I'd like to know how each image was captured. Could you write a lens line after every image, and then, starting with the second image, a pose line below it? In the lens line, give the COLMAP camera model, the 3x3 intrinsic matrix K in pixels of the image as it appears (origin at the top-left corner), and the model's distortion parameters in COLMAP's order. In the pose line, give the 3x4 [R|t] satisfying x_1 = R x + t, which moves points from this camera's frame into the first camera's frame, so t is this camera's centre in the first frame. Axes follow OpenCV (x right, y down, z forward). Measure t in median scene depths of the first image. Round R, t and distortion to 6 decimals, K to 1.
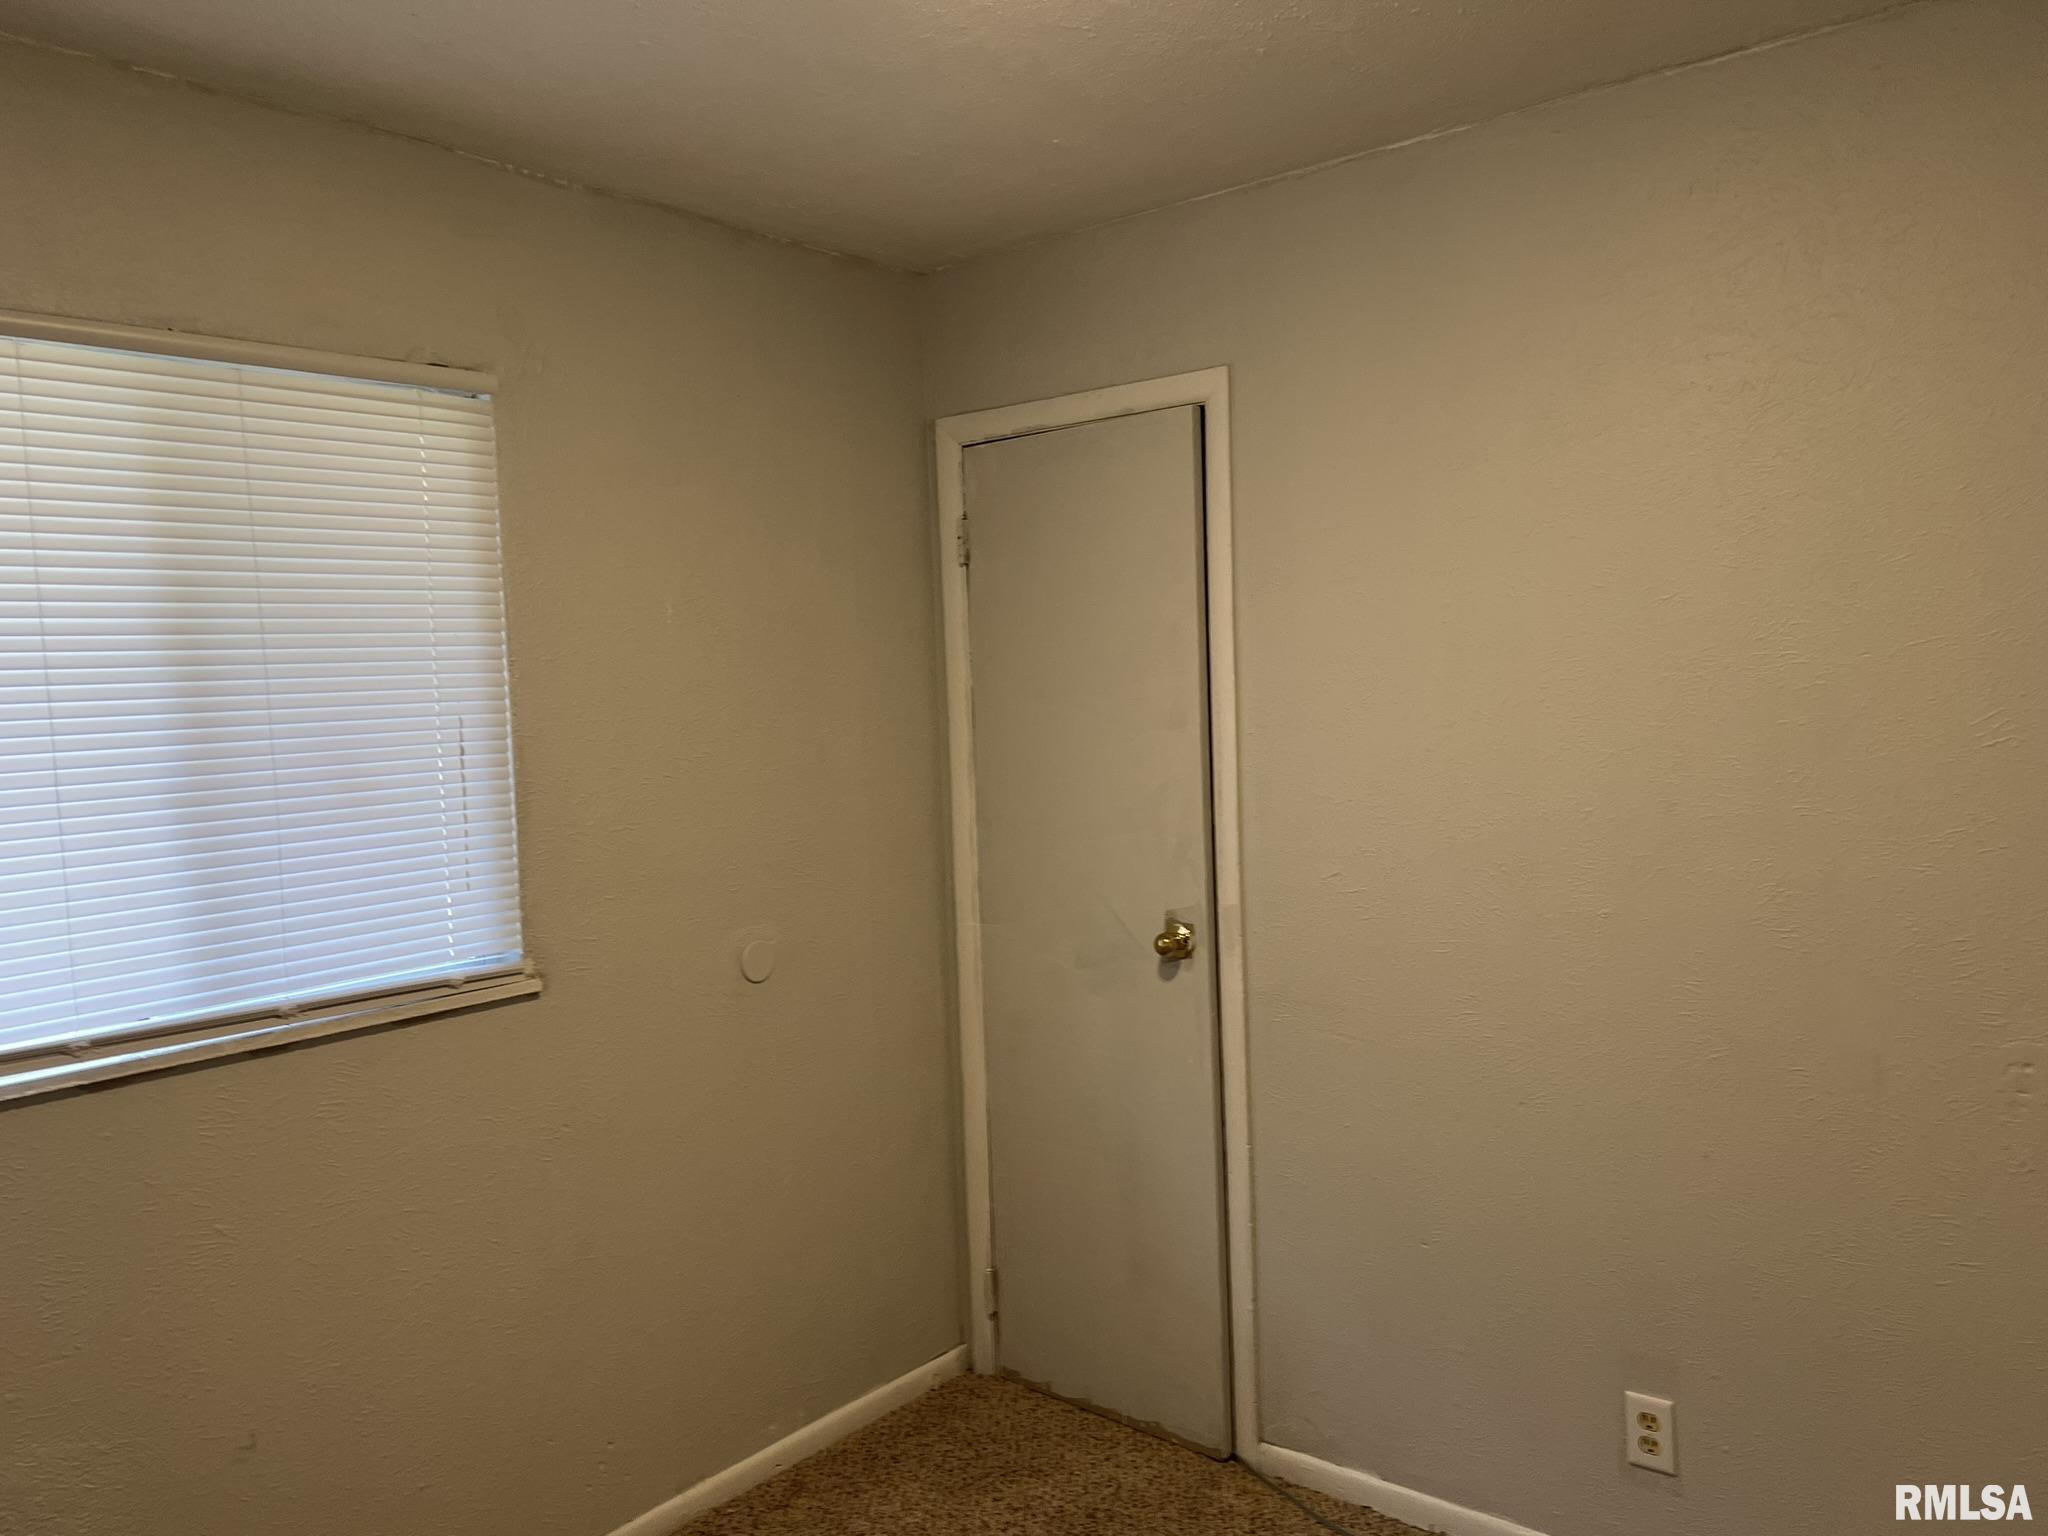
lens RADIAL K [[1506.2, 0, 1024.0], [0, 1506.2, 768.0], [0, 0, 1]] dist [0.037994, -0.095482]
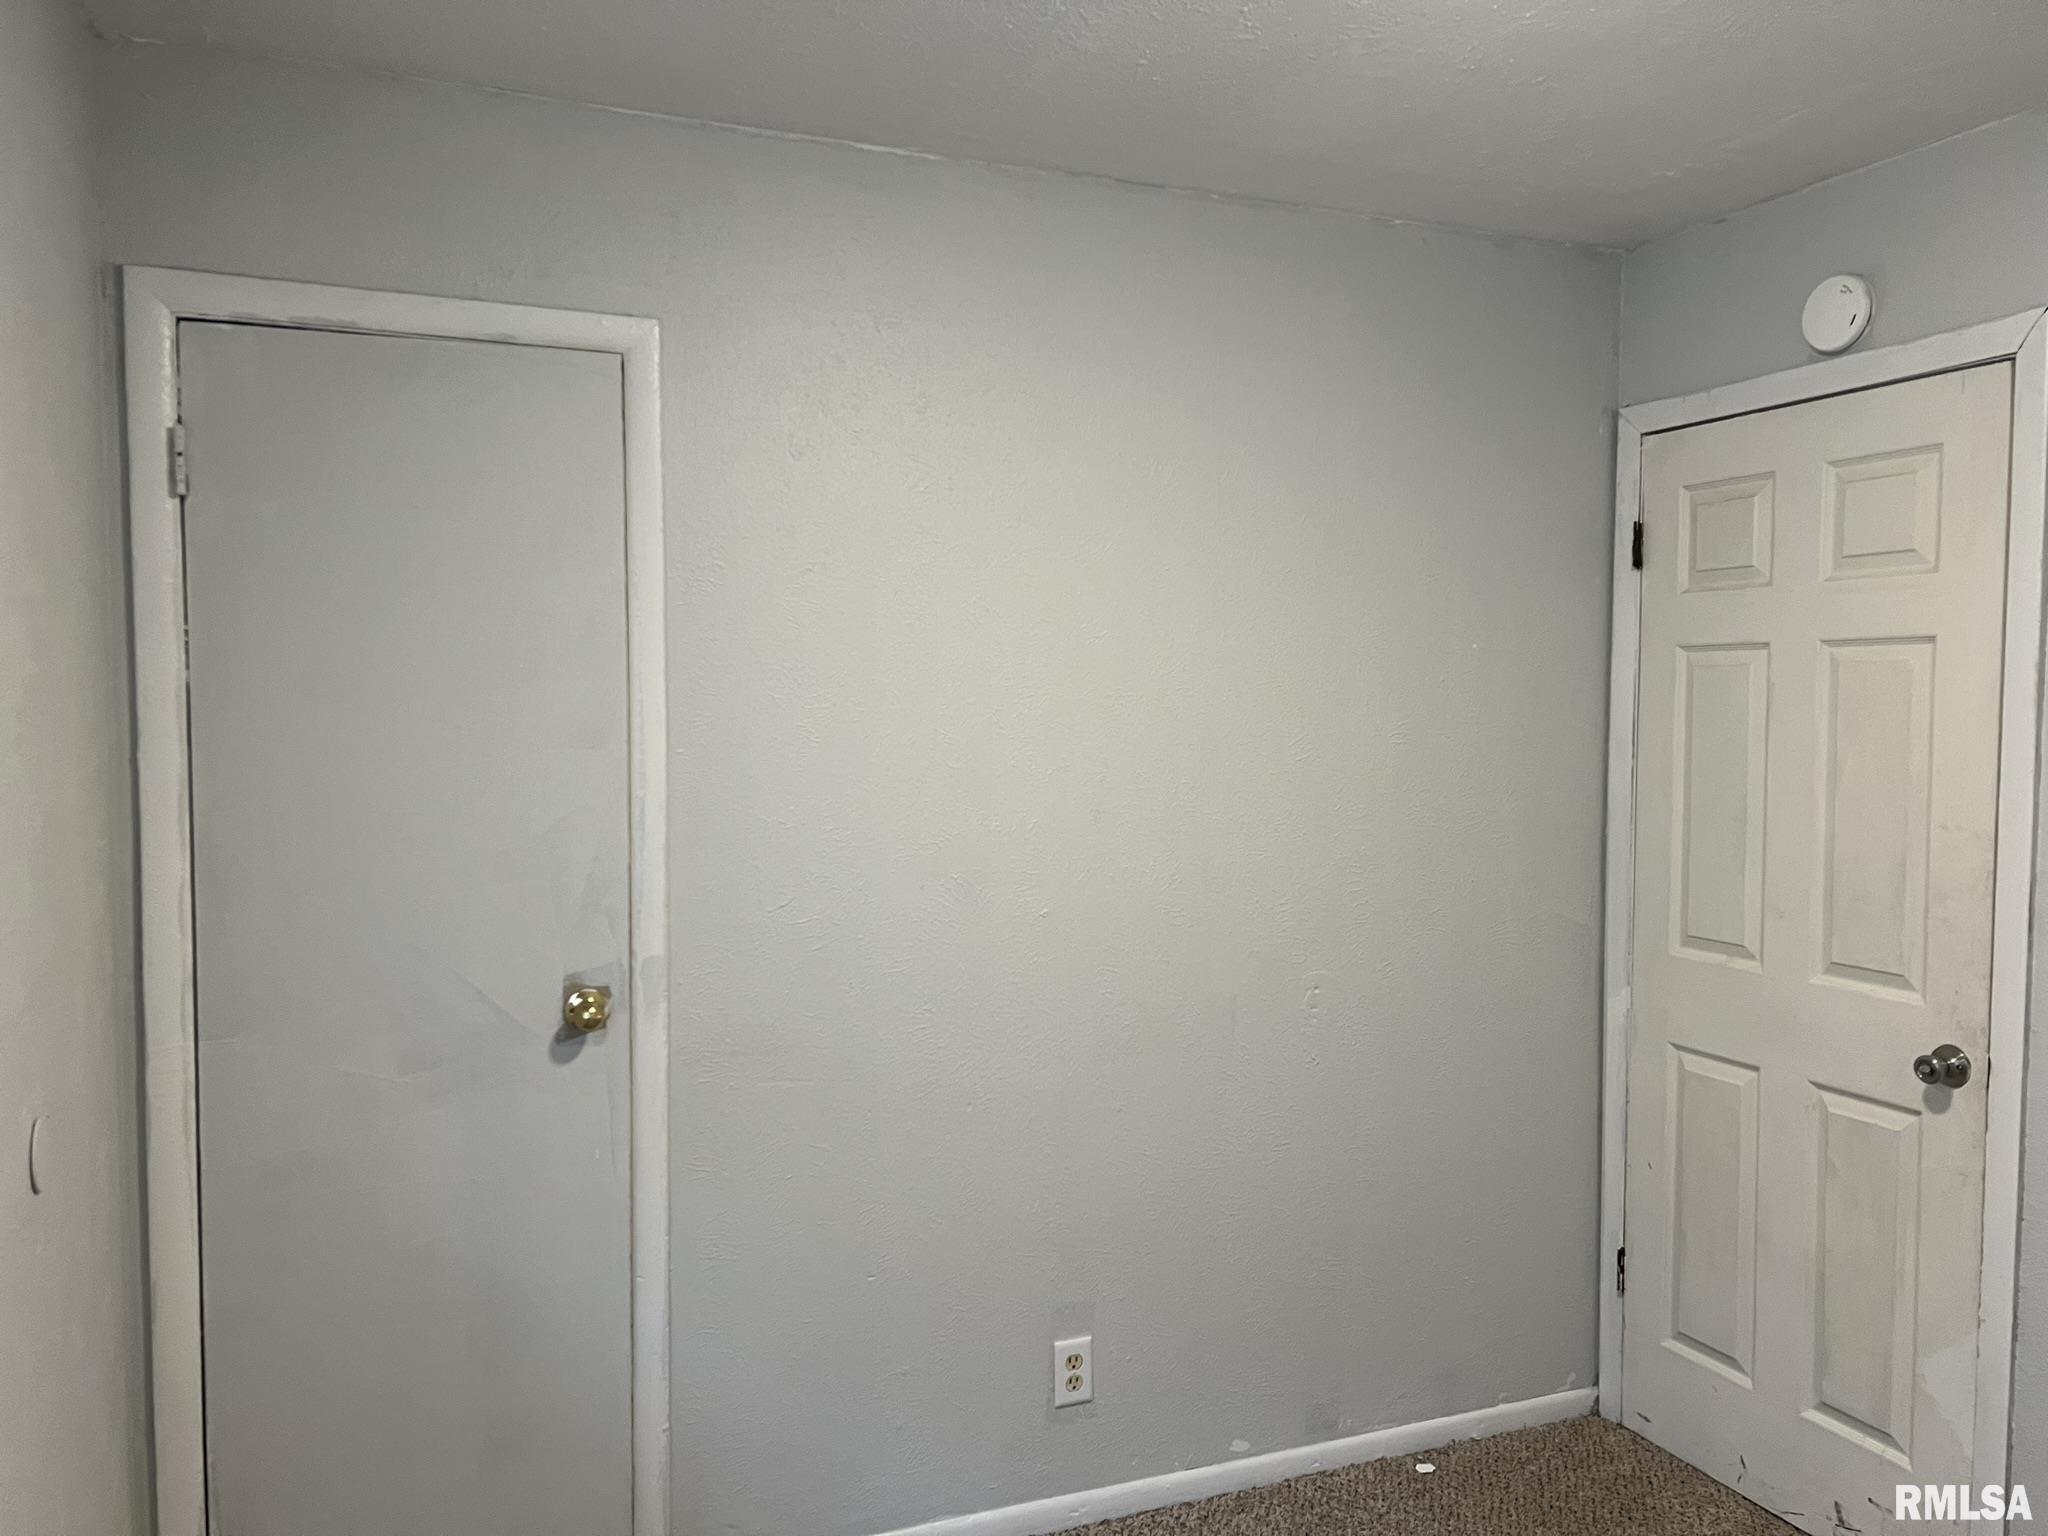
lens RADIAL K [[1519.3, 0, 1024.0], [0, 1519.3, 768.0], [0, 0, 1]] dist [0.012716, -0.039569]
pose [[0.465897, -0.005663, 0.884821, -0.525267], [0.026812, 0.999611, -0.007721, -0.002130], [-0.884432, 0.027321, 0.465868, 0.426083]]
